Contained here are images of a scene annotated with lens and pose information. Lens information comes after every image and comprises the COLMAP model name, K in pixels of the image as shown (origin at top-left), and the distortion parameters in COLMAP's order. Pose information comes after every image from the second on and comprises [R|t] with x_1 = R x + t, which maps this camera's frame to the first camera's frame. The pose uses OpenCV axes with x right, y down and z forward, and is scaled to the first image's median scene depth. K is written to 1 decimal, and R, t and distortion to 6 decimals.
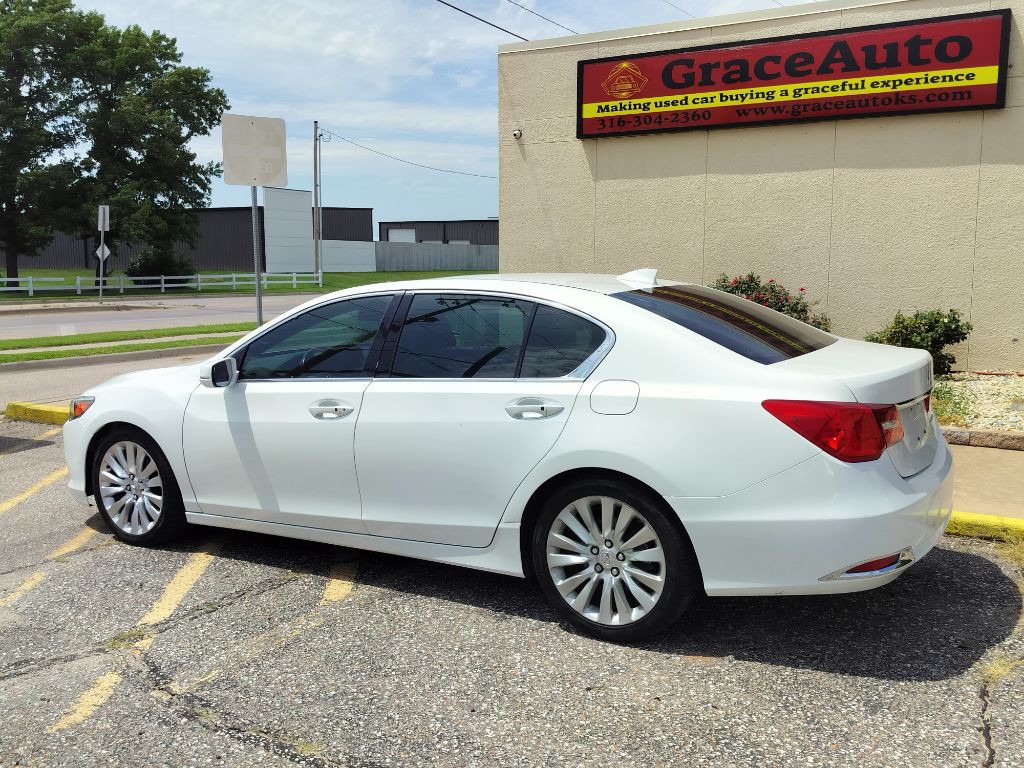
lens RADIAL K [[942.6, 0, 509.5], [0, 942.6, 381.0], [0, 0, 1]] dist [0.077325, -0.124022]
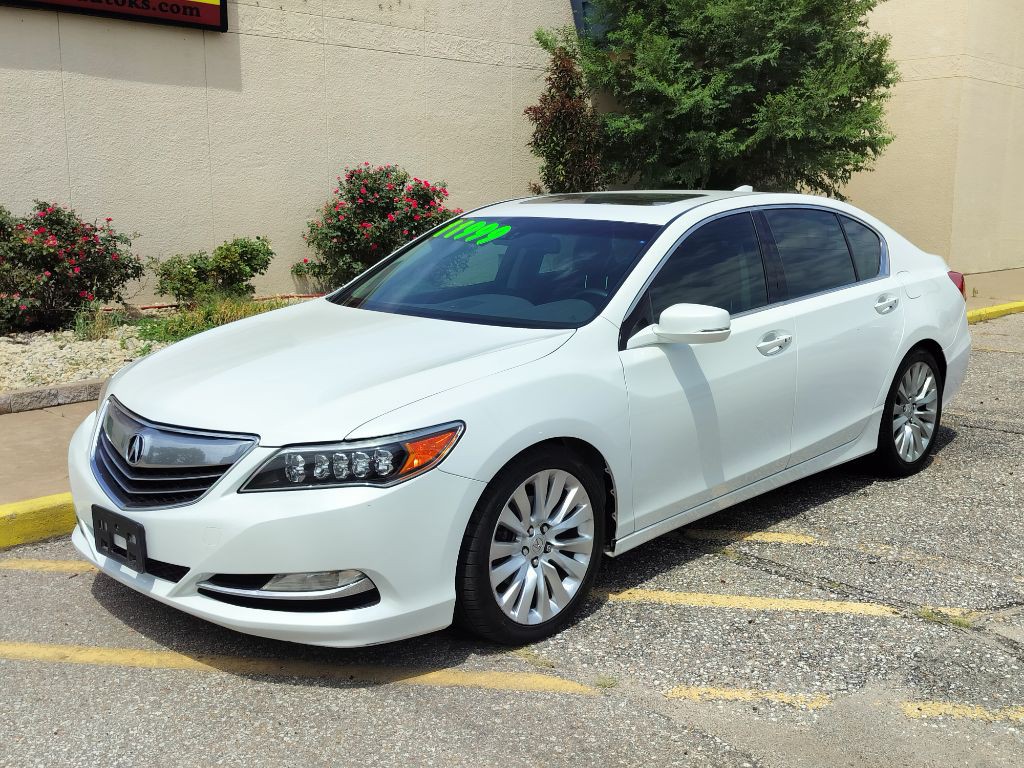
lens RADIAL K [[1093.5, 0, 508.1], [0, 1093.5, 386.7], [0, 0, 1]] dist [0.108118, -0.207804]
pose [[0.226914, -0.165987, 0.959666, -0.540829], [0.121838, 0.982466, 0.141122, -0.045896], [-0.966264, 0.084901, 0.243159, 0.430363]]
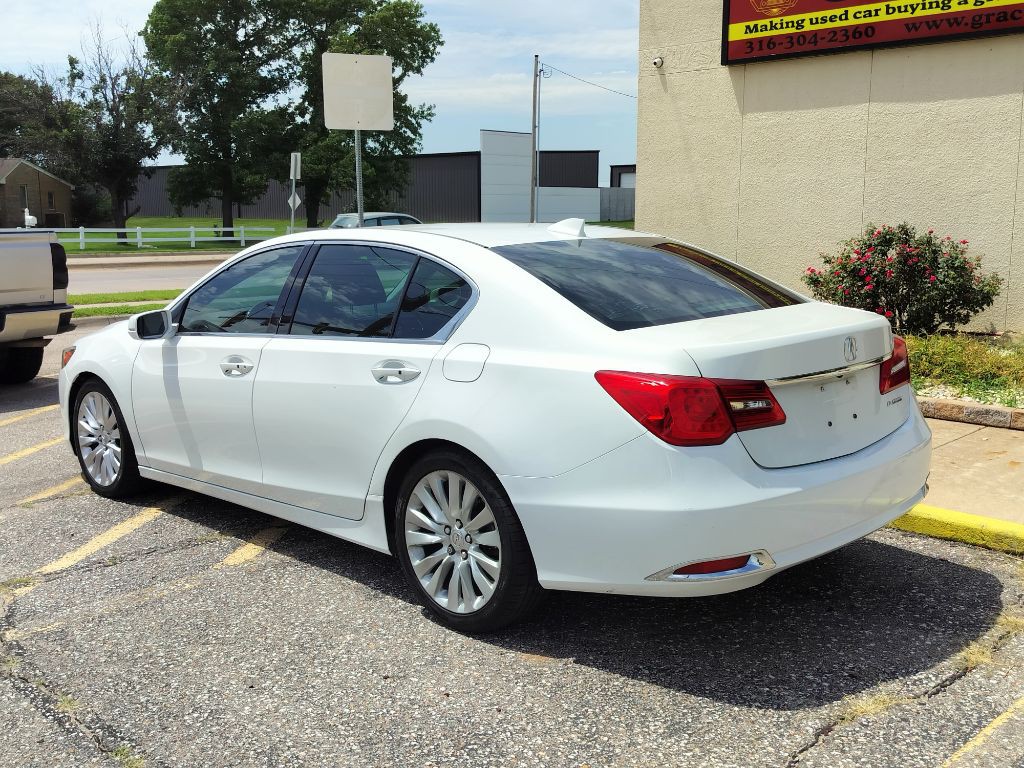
lens RADIAL K [[1045.3, 0, 510.0], [0, 1045.3, 380.6], [0, 0, 1]] dist [0.097609, -0.171072]
pose [[0.970748, 0.036890, -0.237251, 0.142908], [-0.028389, 0.998830, 0.039150, -0.002013], [0.238417, -0.031270, 0.970659, 0.015460]]
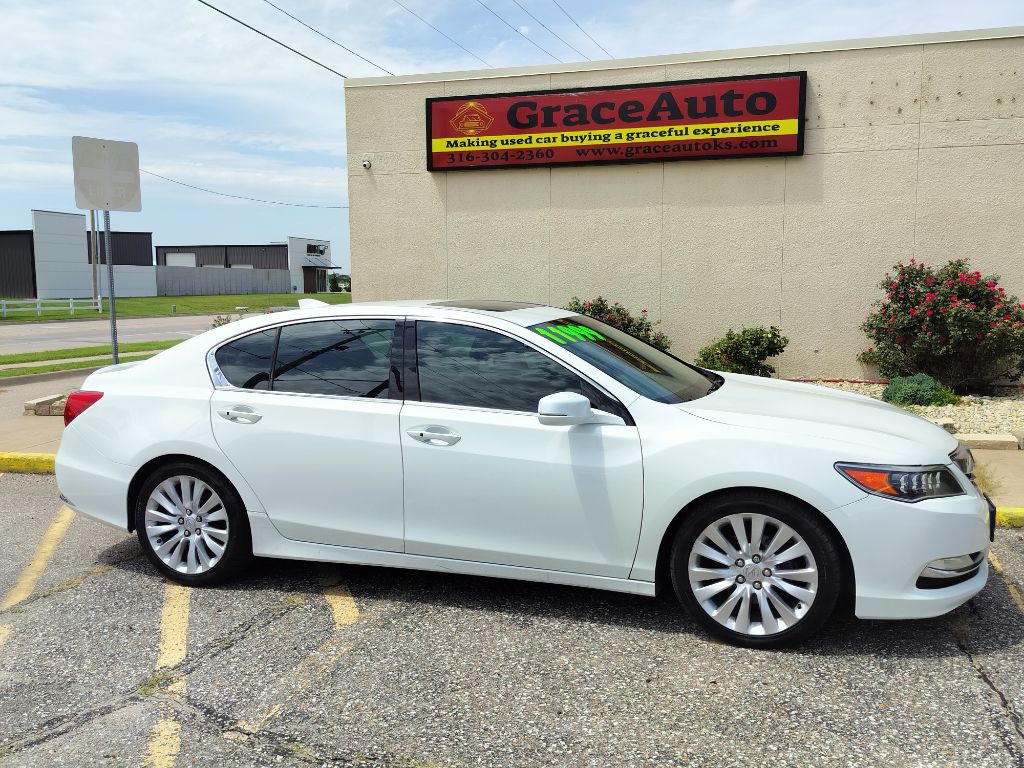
lens RADIAL K [[890.1, 0, 509.7], [0, 890.1, 385.6], [0, 0, 1]] dist [0.078813, -0.120751]
pose [[0.970255, -0.032285, 0.239924, -0.101642], [0.035684, 0.999315, -0.009833, -0.002974], [-0.239442, 0.018102, 0.970742, 0.011489]]
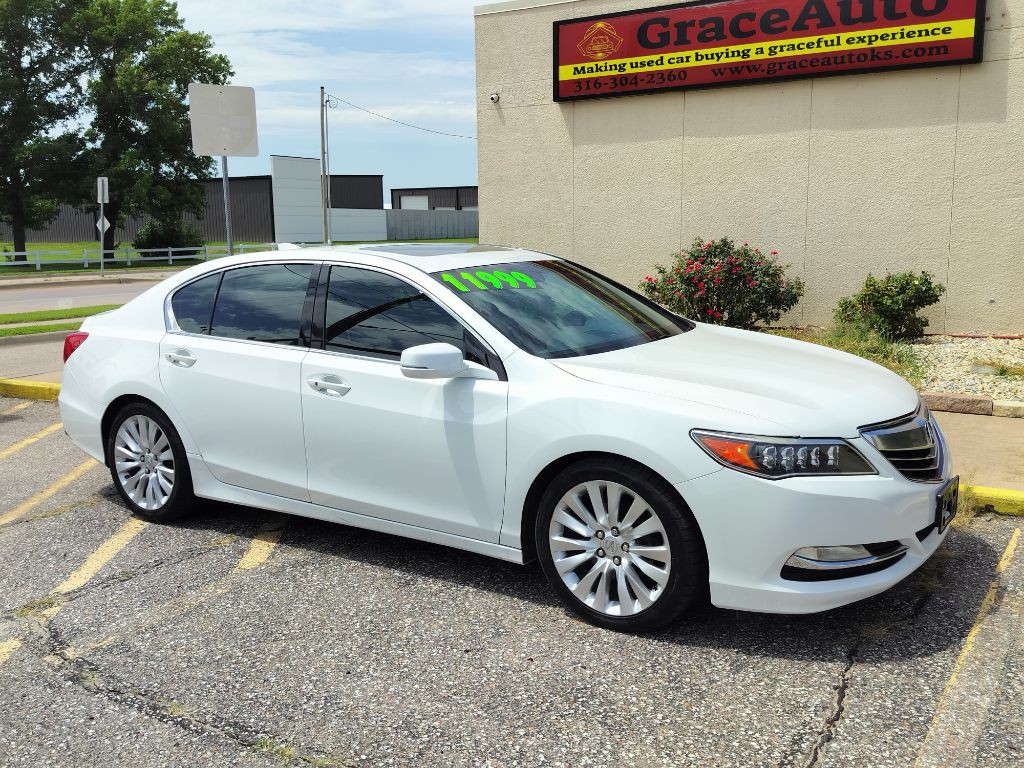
lens RADIAL K [[956.1, 0, 509.3], [0, 956.1, 384.7], [0, 0, 1]] dist [0.073482, -0.115521]
pose [[0.999674, -0.011841, -0.022612, 0.051590], [0.012663, 0.999251, 0.036564, 0.000008], [0.022163, -0.036838, 0.999075, -0.007868]]
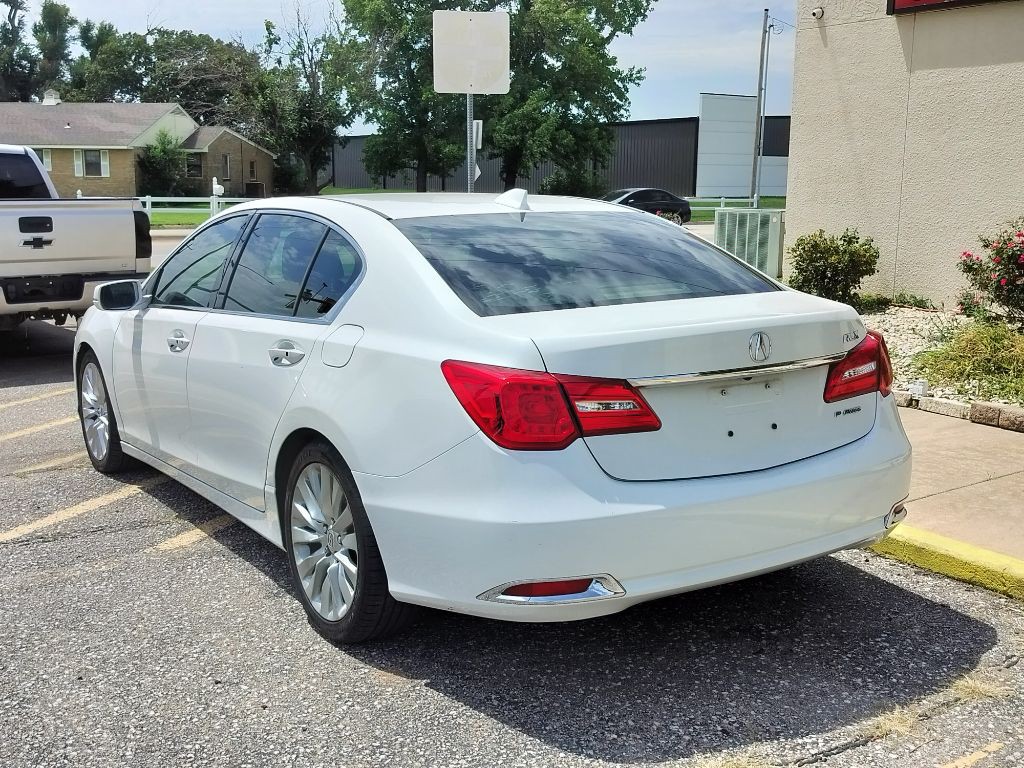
lens RADIAL K [[1133.2, 0, 512.6], [0, 1133.2, 386.7], [0, 0, 1]] dist [0.111495, -0.219615]
pose [[0.903788, 0.083375, -0.419780, 0.241977], [-0.062145, 0.996011, 0.064025, -0.006931], [0.423444, -0.031777, 0.905365, 0.063571]]
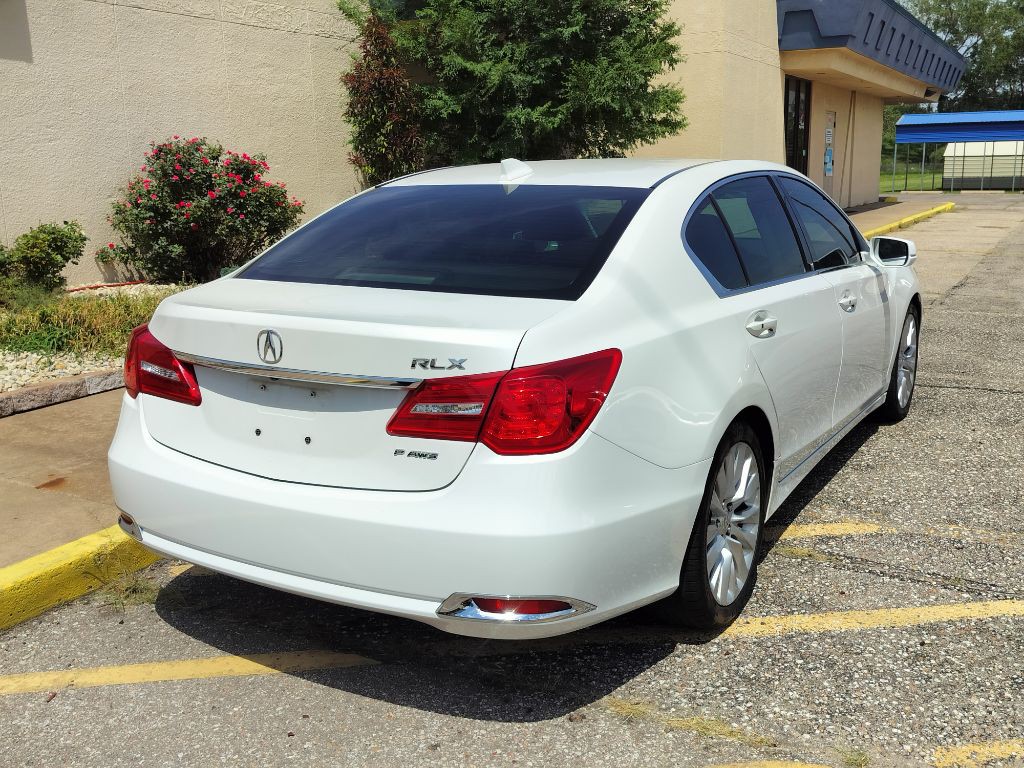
lens RADIAL K [[1020.6, 0, 513.6], [0, 1020.6, 380.1], [0, 0, 1]] dist [0.078363, -0.127488]
pose [[-0.044622, -0.202654, 0.978233, -0.455168], [0.146431, 0.967306, 0.207069, -0.062195], [-0.988214, 0.152484, -0.013489, 0.562087]]
